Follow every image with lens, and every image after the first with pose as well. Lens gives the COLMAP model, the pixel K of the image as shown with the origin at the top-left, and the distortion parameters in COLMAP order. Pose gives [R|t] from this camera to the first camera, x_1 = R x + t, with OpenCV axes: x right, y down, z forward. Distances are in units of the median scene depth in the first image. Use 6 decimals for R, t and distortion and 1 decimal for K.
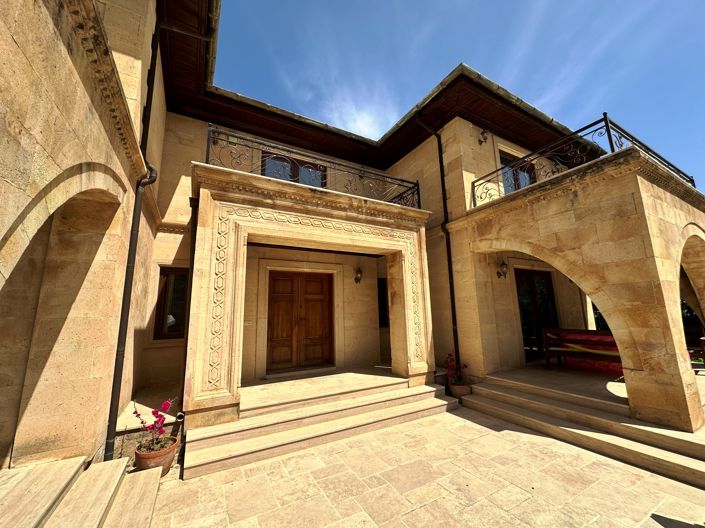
lens RADIAL K [[281.6, 0, 352.6], [0, 281.6, 262.7], [0, 0, 1]] dist [-0.001275, -0.000187]
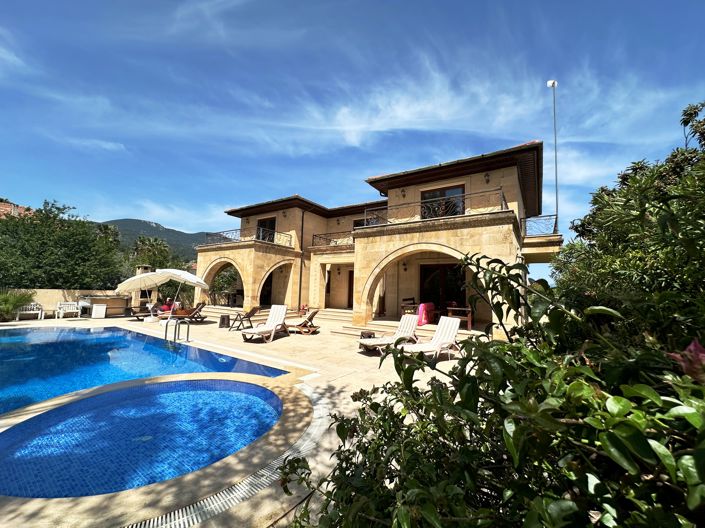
lens RADIAL K [[281.6, 0, 353.3], [0, 281.6, 262.4], [0, 0, 1]] dist [-0.001275, -0.000187]
pose [[0.459446, -0.050155, -0.886789, 2.167268], [0.118573, 0.992931, 0.005275, -0.060005], [0.880256, -0.107573, 0.462145, -0.209339]]
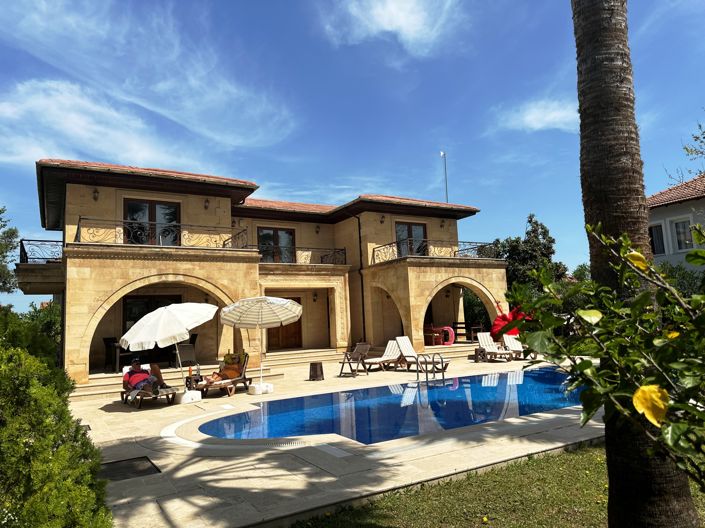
lens RADIAL K [[499.5, 0, 352.7], [0, 499.5, 265.4], [0, 0, 1]] dist [0.001883, -0.001356]
pose [[0.999512, -0.019507, 0.024415, 0.214671], [0.018046, 0.998113, 0.058694, -0.390790], [-0.025514, -0.058225, 0.997977, -2.452471]]
